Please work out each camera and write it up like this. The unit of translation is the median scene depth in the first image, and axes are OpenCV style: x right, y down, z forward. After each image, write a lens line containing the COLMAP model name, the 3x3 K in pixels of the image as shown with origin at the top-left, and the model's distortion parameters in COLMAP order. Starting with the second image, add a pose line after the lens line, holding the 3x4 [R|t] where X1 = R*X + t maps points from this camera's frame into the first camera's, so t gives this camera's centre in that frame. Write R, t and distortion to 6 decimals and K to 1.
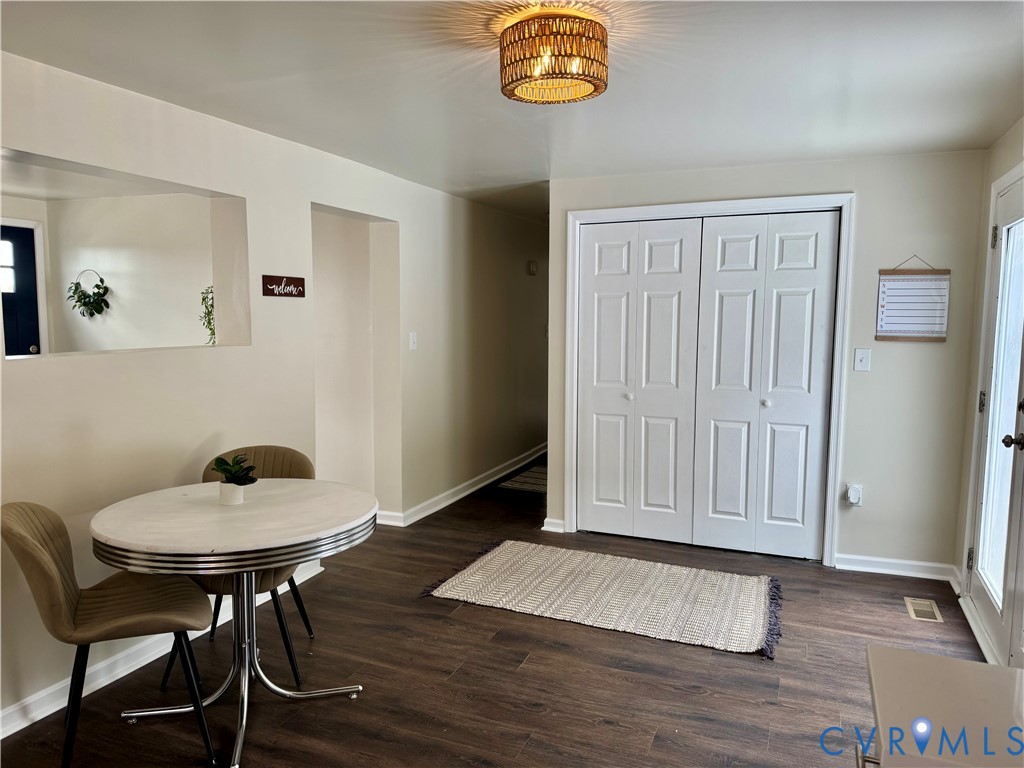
lens RADIAL K [[715.6, 0, 512.0], [0, 715.6, 384.0], [0, 0, 1]] dist [0.053256, -0.079789]
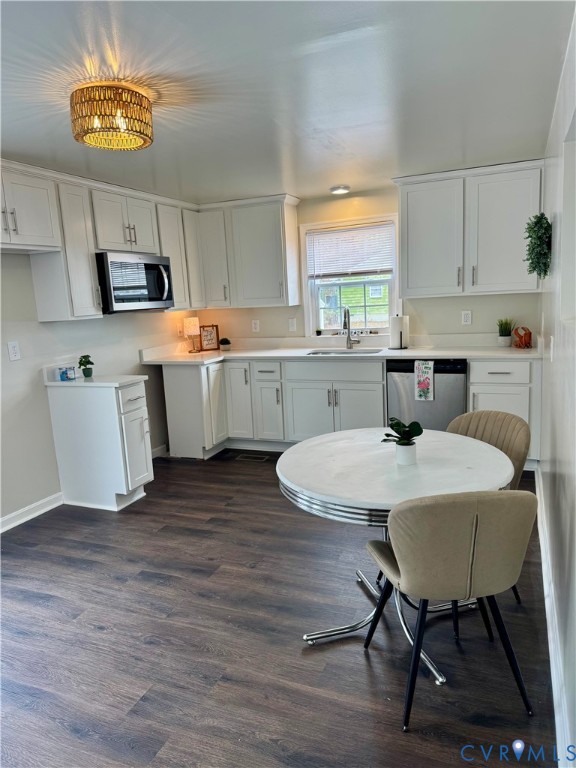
lens RADIAL K [[540.9, 0, 291.1], [0, 540.9, 385.9], [0, 0, 1]] dist [0.029104, -0.066390]
pose [[-0.998958, 0.045605, 0.001590, -0.211733], [0.044342, 0.961894, 0.269802, -0.177995], [0.010775, 0.269592, -0.962914, 1.726452]]
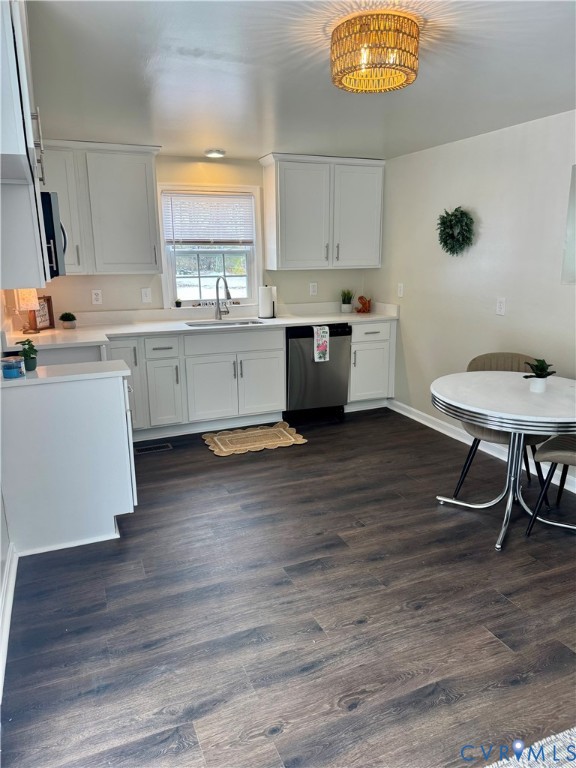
lens RADIAL K [[540.9, 0, 291.1], [0, 540.9, 385.9], [0, 0, 1]] dist [0.029104, -0.066390]
pose [[-0.691461, 0.166207, -0.703034, 0.727656], [-0.072385, 0.952336, 0.296339, -0.136817], [0.718778, 0.255796, -0.646473, 1.321901]]
